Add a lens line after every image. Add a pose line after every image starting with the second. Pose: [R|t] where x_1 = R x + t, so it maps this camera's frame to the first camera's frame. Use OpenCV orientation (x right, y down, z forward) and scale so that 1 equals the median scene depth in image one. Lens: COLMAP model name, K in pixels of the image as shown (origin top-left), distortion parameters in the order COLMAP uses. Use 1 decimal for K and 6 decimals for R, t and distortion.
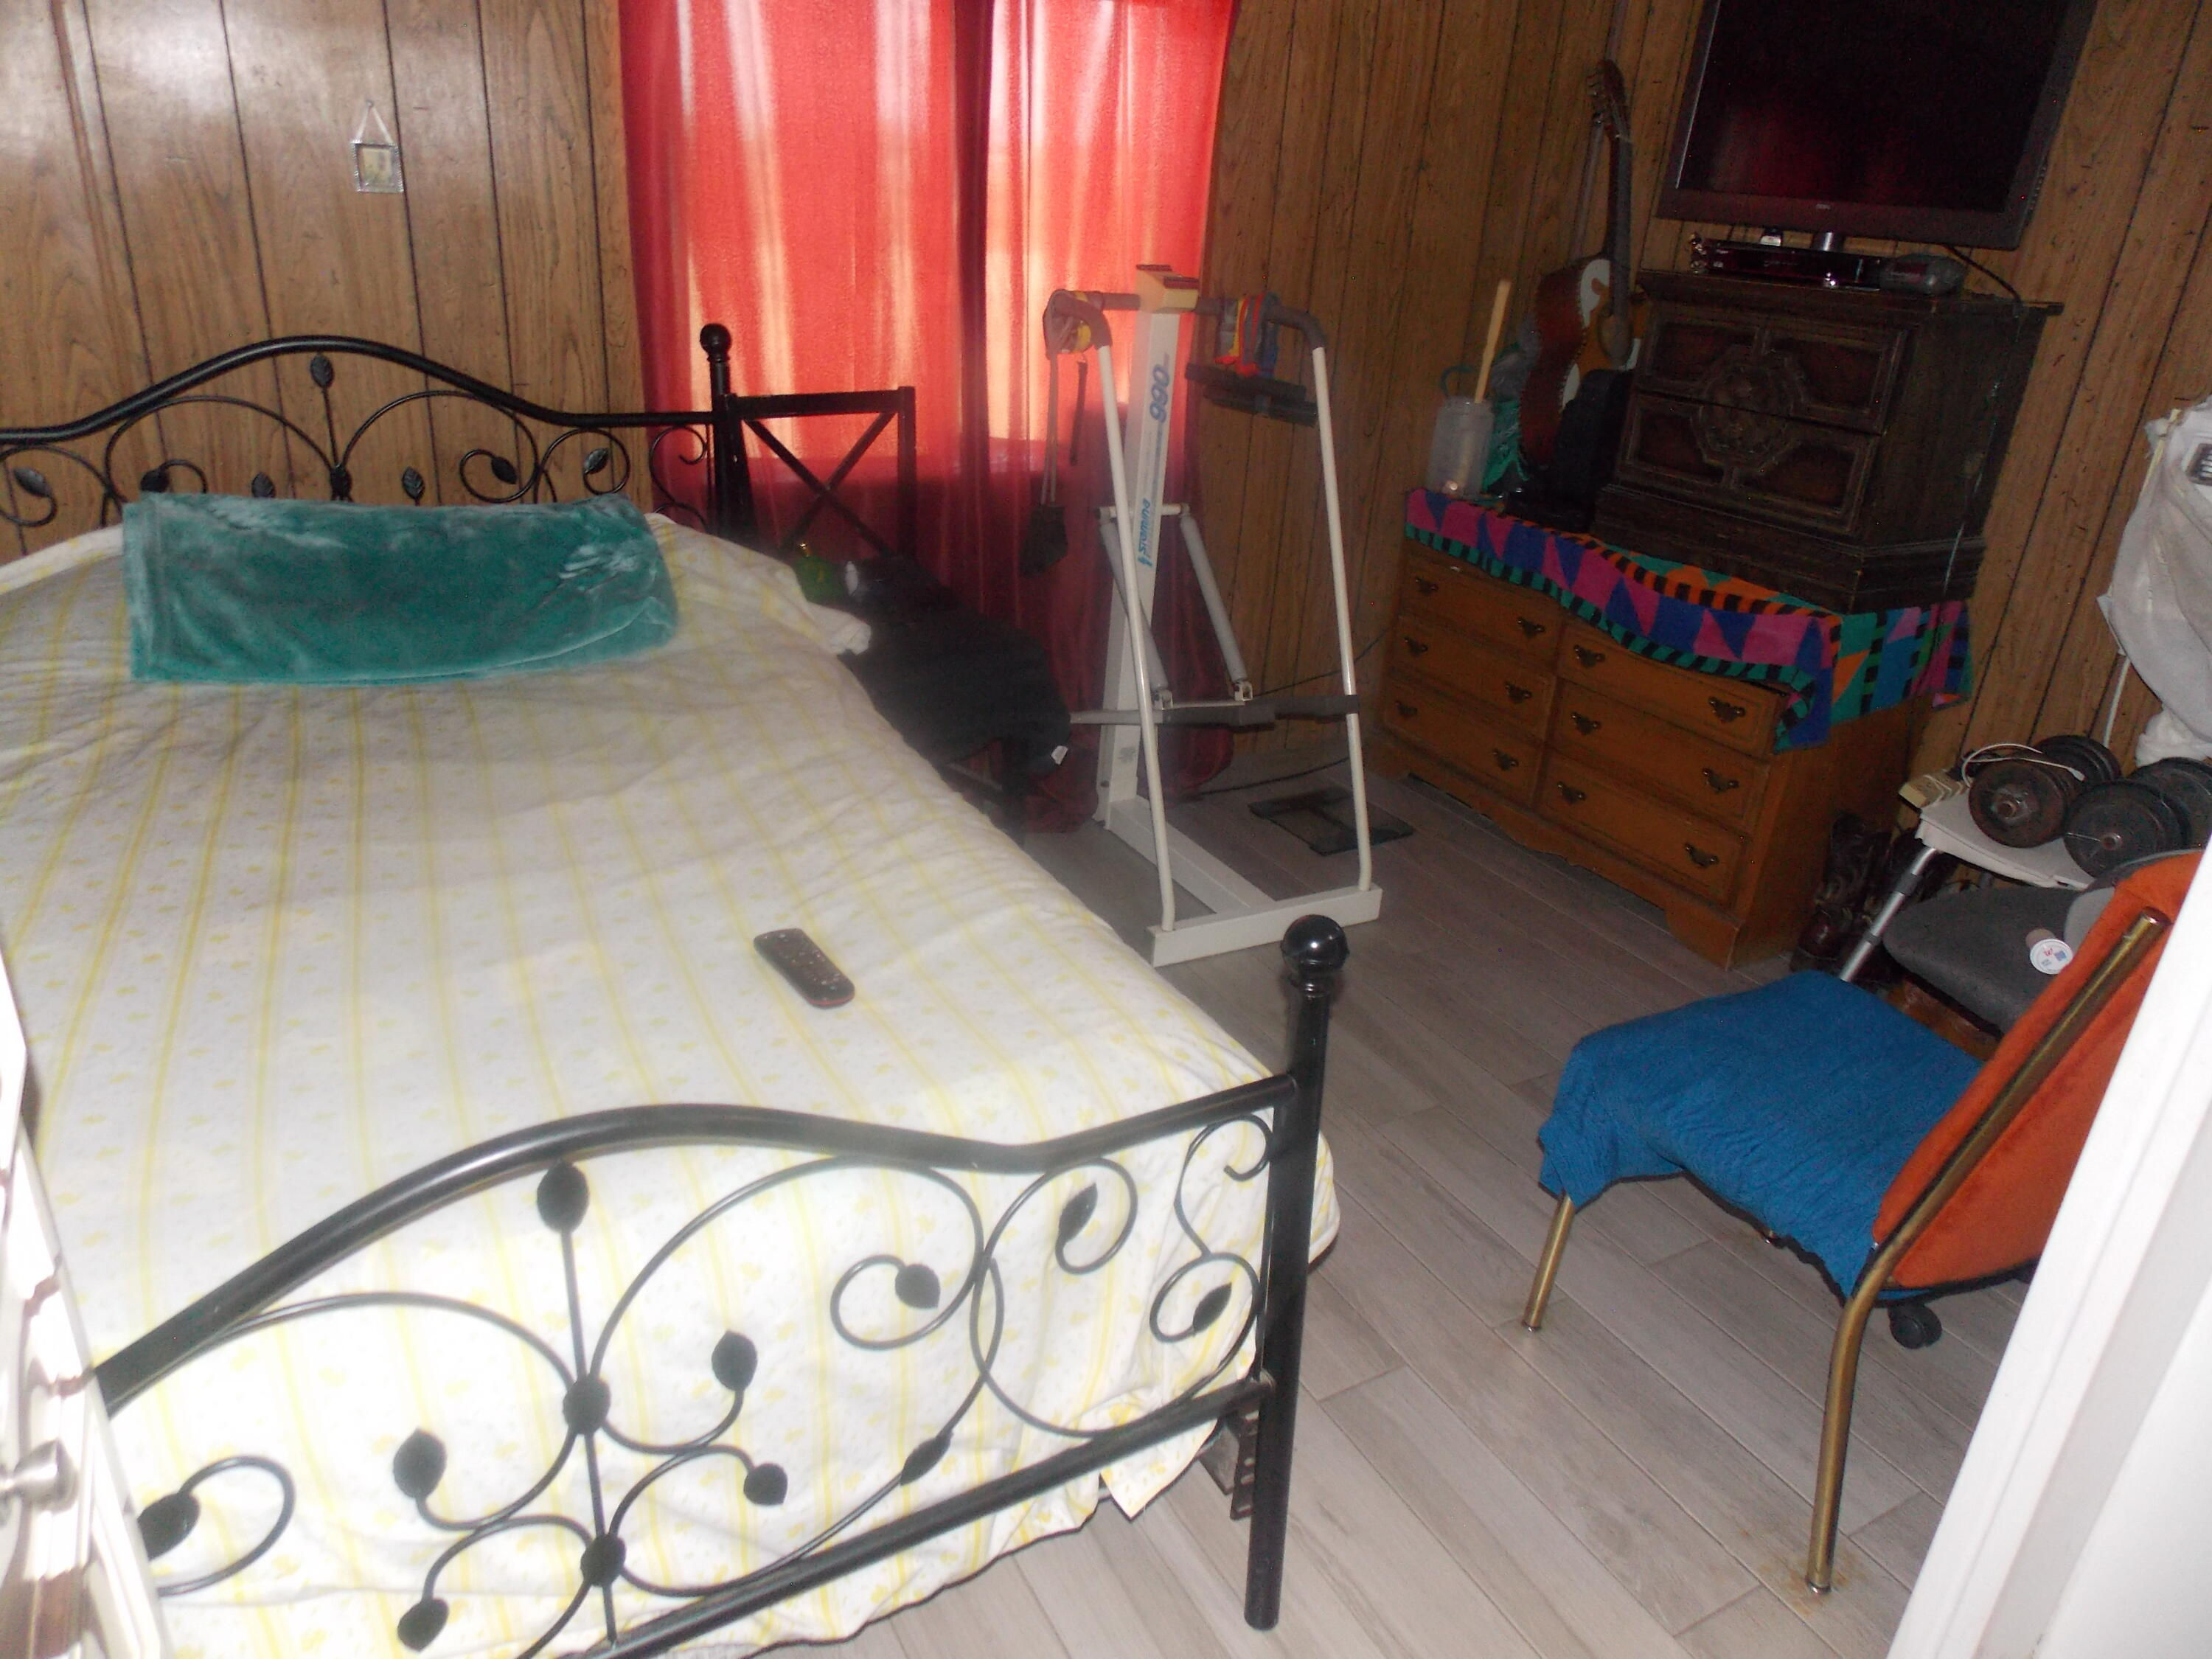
lens RADIAL K [[1449.3, 0, 1106.0], [0, 1449.3, 829.5], [0, 0, 1]] dist [-0.001694, -0.011313]
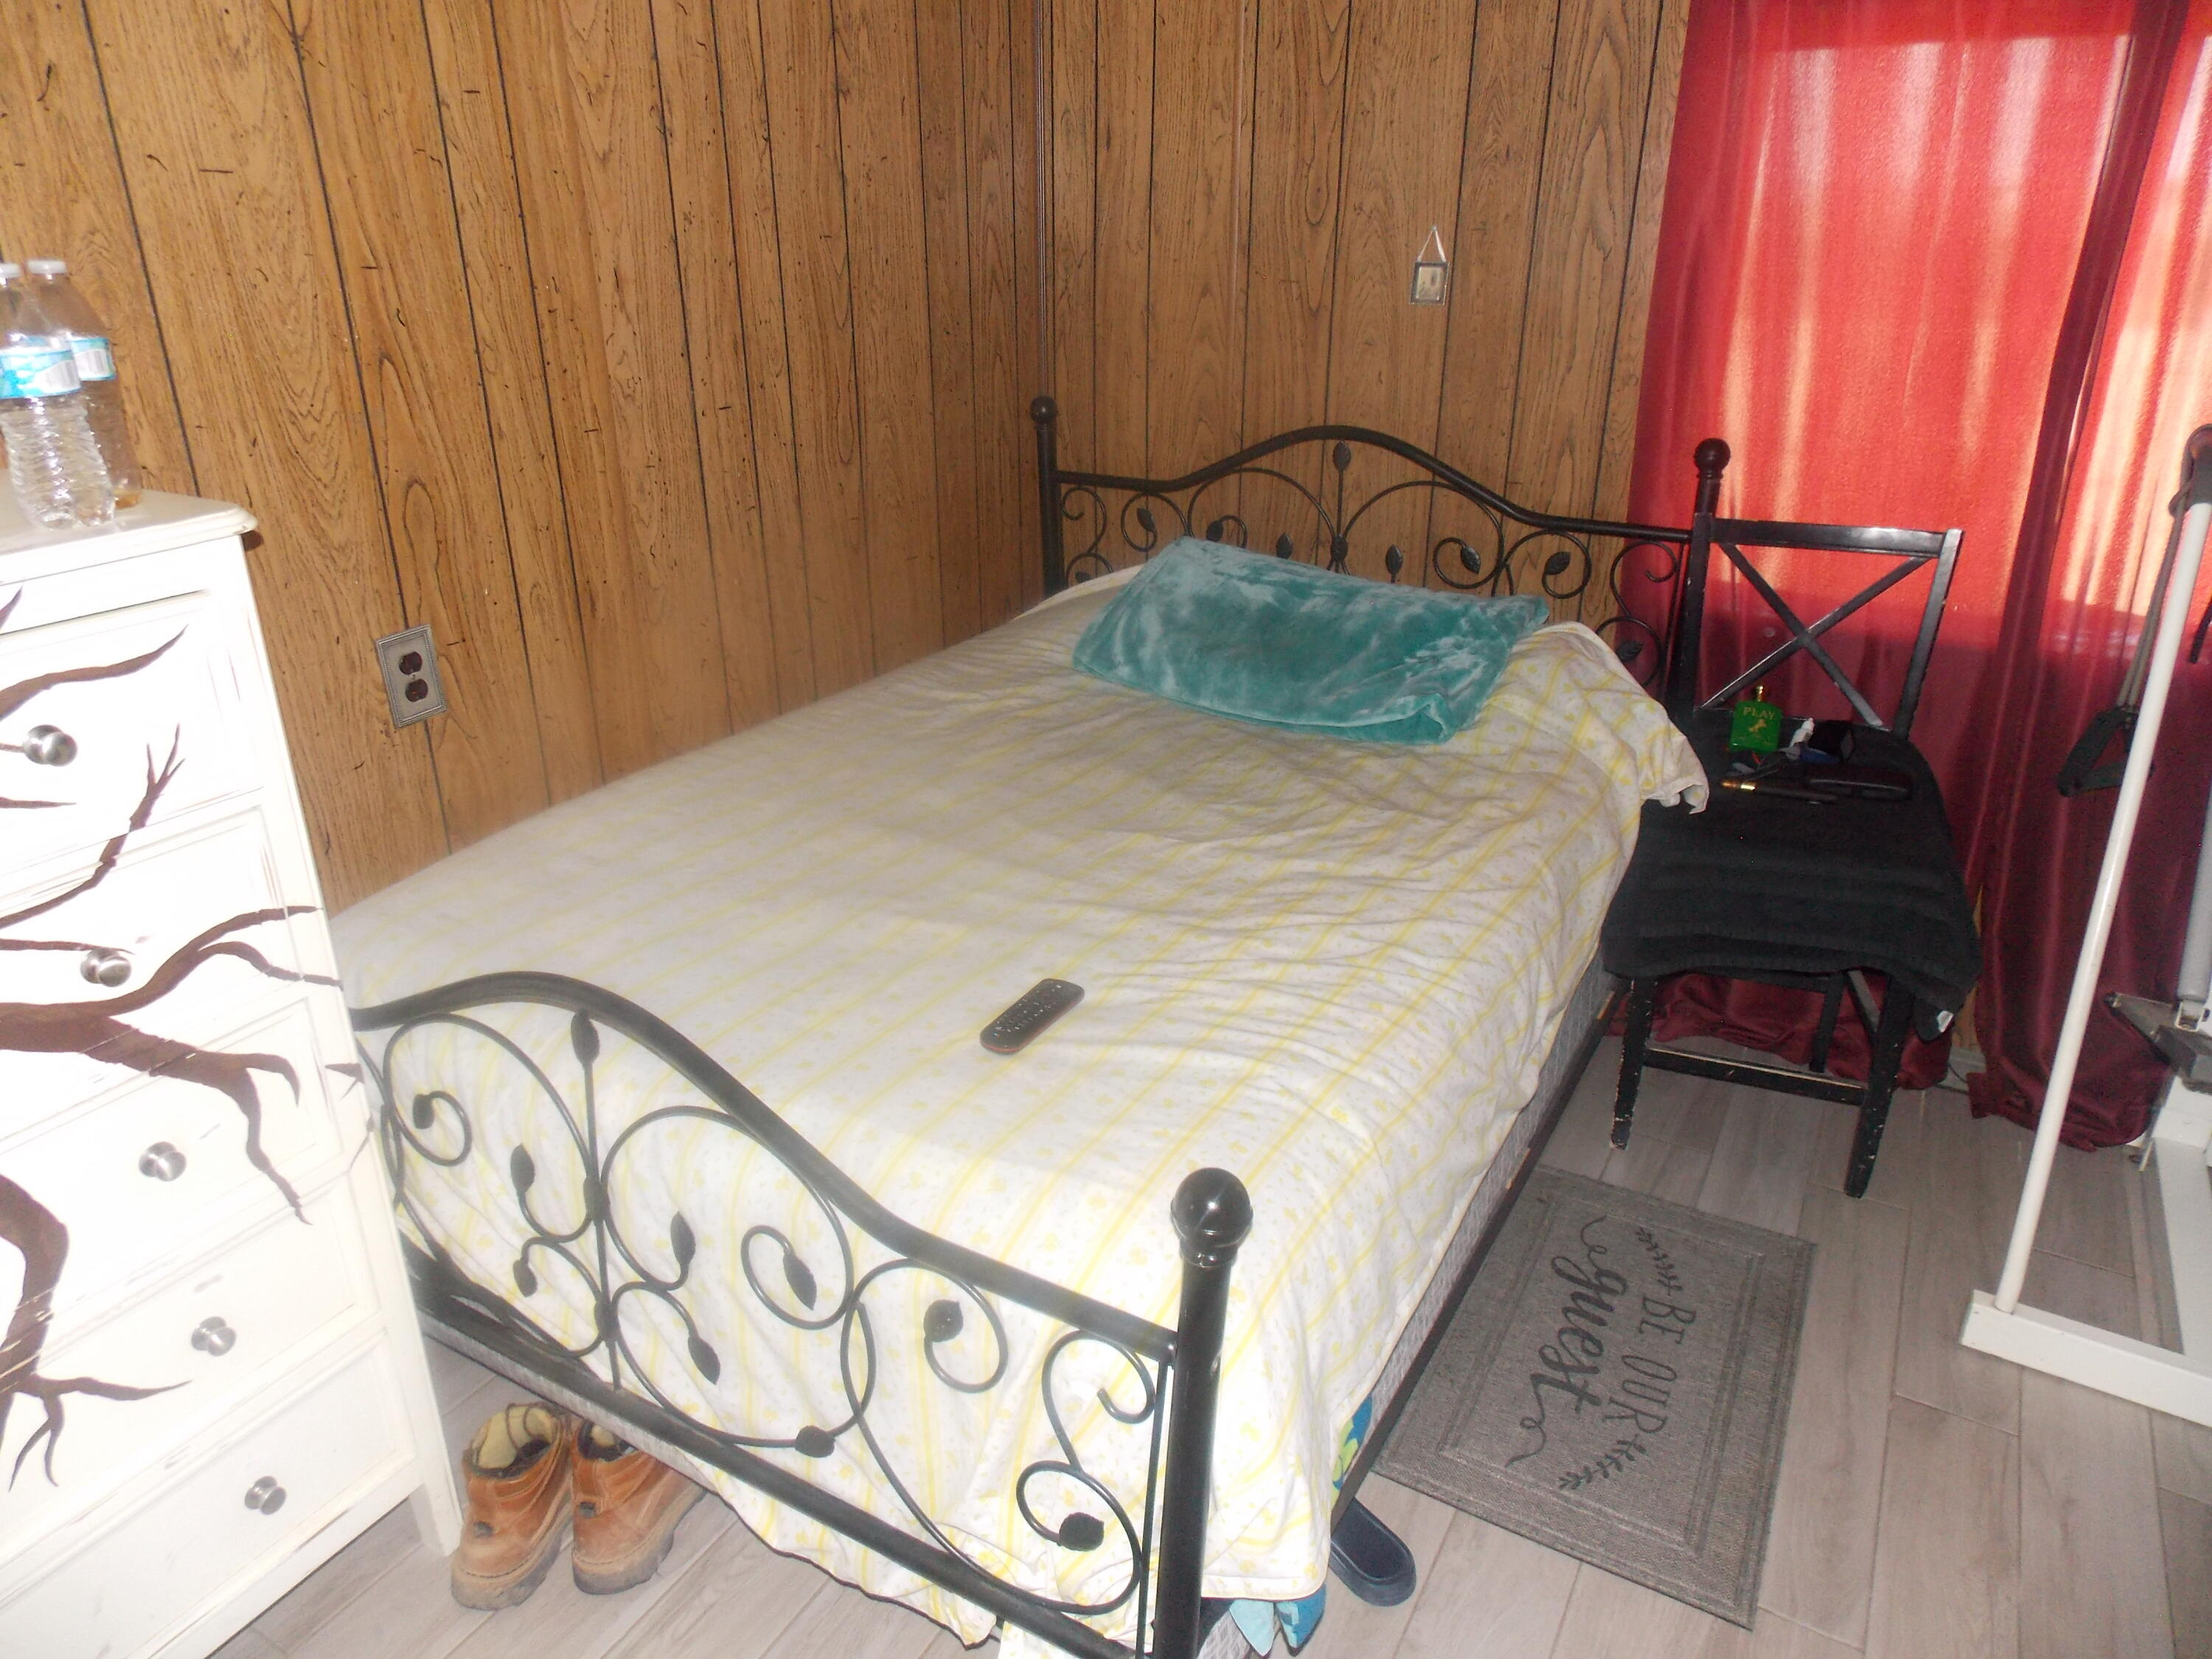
lens RADIAL K [[1452.2, 0, 1106.0], [0, 1452.2, 829.5], [0, 0, 1]] dist [0.001211, -0.000001]
pose [[0.504485, 0.279883, -0.816799, 0.446850], [-0.324601, 0.938085, 0.120957, -0.123988], [0.800081, 0.204112, 0.564100, 0.267312]]
